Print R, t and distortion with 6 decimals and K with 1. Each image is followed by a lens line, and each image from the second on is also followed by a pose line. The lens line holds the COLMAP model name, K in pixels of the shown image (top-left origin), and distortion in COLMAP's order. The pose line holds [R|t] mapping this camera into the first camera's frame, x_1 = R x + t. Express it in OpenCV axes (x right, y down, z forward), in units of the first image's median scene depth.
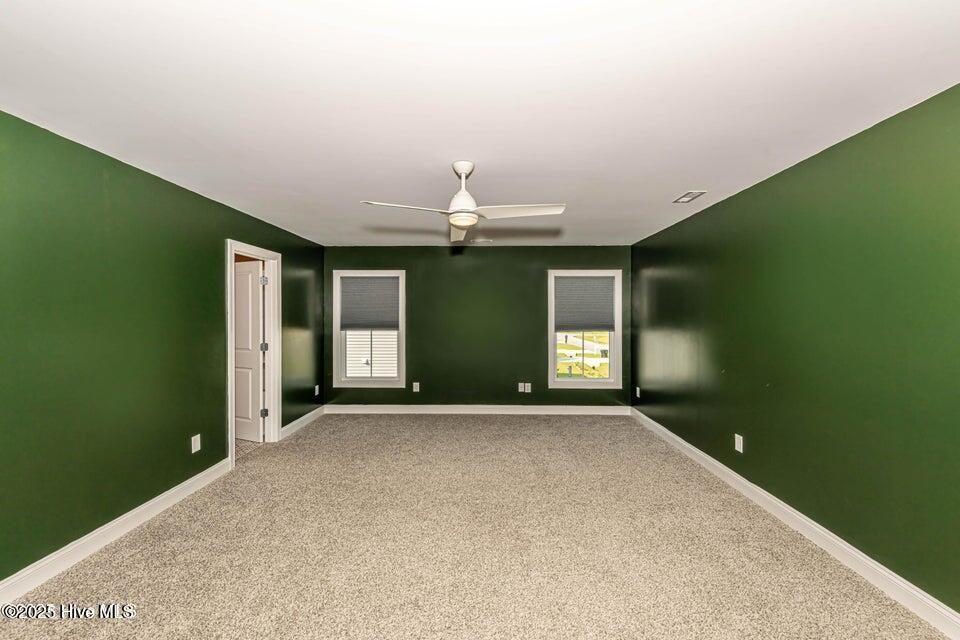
lens RADIAL K [[387.9, 0, 480.0], [0, 387.9, 320.0], [0, 0, 1]] dist [0.019276, -0.000028]
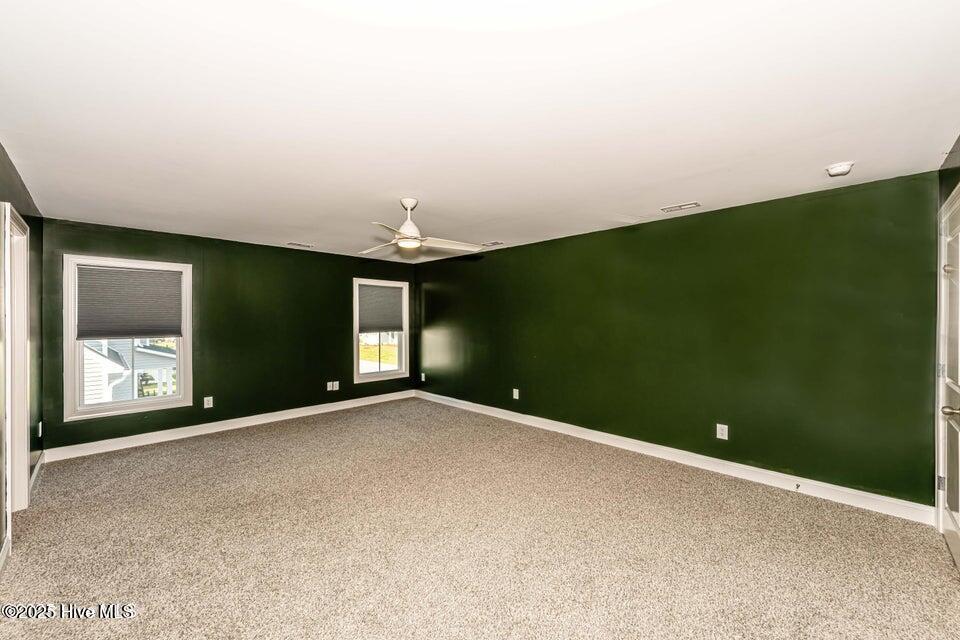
lens RADIAL K [[371.7, 0, 480.0], [0, 371.7, 320.0], [0, 0, 1]] dist [-0.000109, -0.000097]
pose [[0.687962, -0.002835, 0.725741, -0.353011], [0.007687, 0.999965, -0.003381, -0.001254], [-0.725706, 0.007904, 0.687959, -0.000087]]
